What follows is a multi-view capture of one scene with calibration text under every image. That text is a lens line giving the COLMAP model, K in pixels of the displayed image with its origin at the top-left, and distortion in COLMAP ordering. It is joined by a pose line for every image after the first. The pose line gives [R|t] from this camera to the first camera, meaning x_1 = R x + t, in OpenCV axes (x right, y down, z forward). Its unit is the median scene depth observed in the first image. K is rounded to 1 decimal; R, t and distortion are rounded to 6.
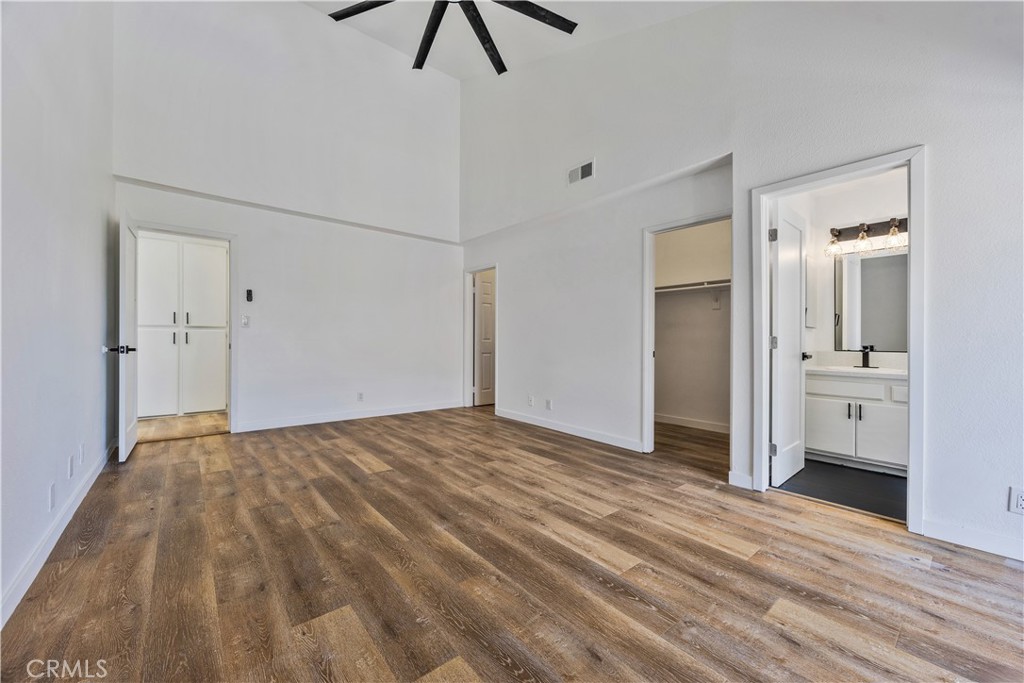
lens RADIAL K [[393.9, 0, 506.0], [0, 393.9, 343.0], [0, 0, 1]] dist [0.000843, 0.000241]
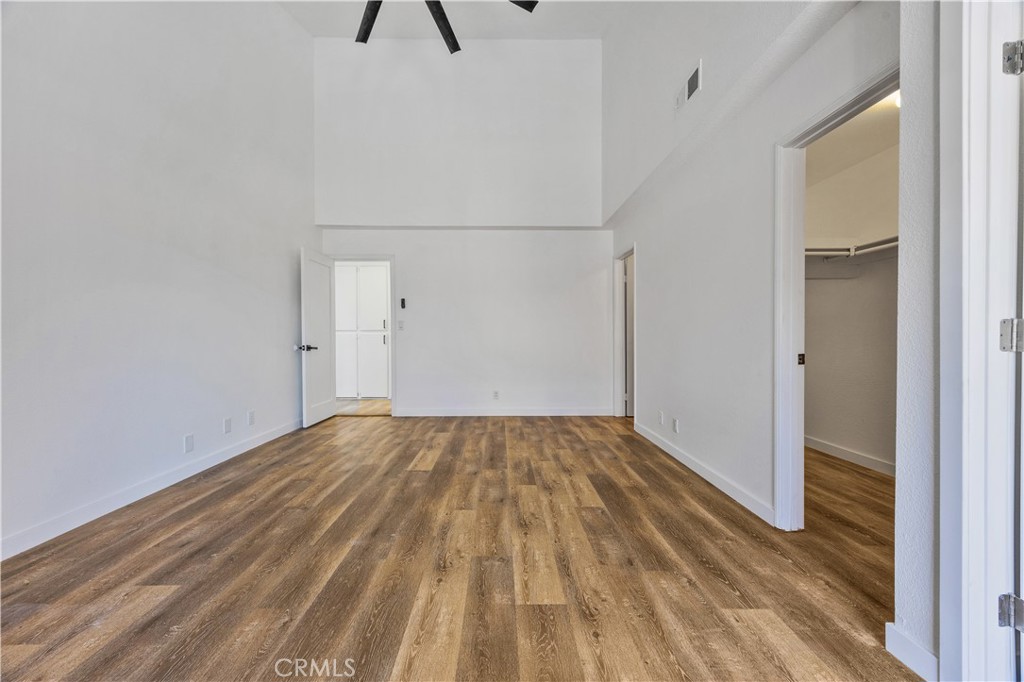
lens RADIAL K [[393.9, 0, 504.0], [0, 393.9, 344.9], [0, 0, 1]] dist [0.000843, 0.000241]
pose [[0.782335, -0.001642, -0.622855, 0.512481], [0.005333, 0.999978, 0.004061, 0.004029], [0.622835, -0.006499, 0.782327, 0.378076]]
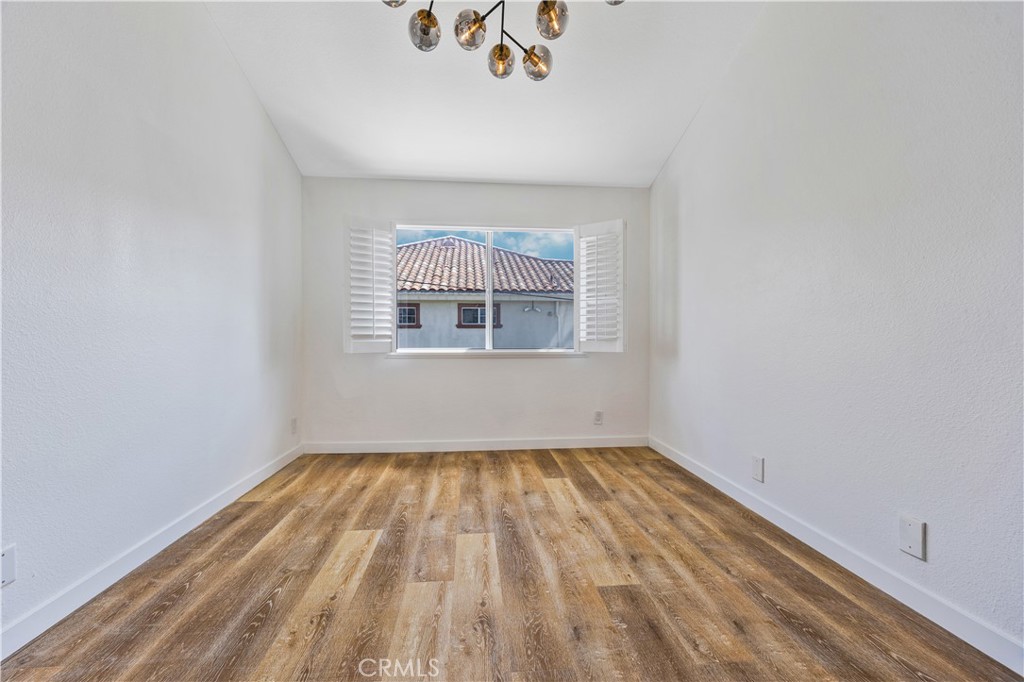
lens RADIAL K [[393.9, 0, 517.4], [0, 393.9, 337.4], [0, 0, 1]] dist [0.000843, 0.000241]
pose [[-0.842566, -0.006999, 0.538548, -0.474593], [-0.003605, 0.999966, 0.007355, -0.037993], [-0.538582, 0.004256, -0.842563, 1.124305]]
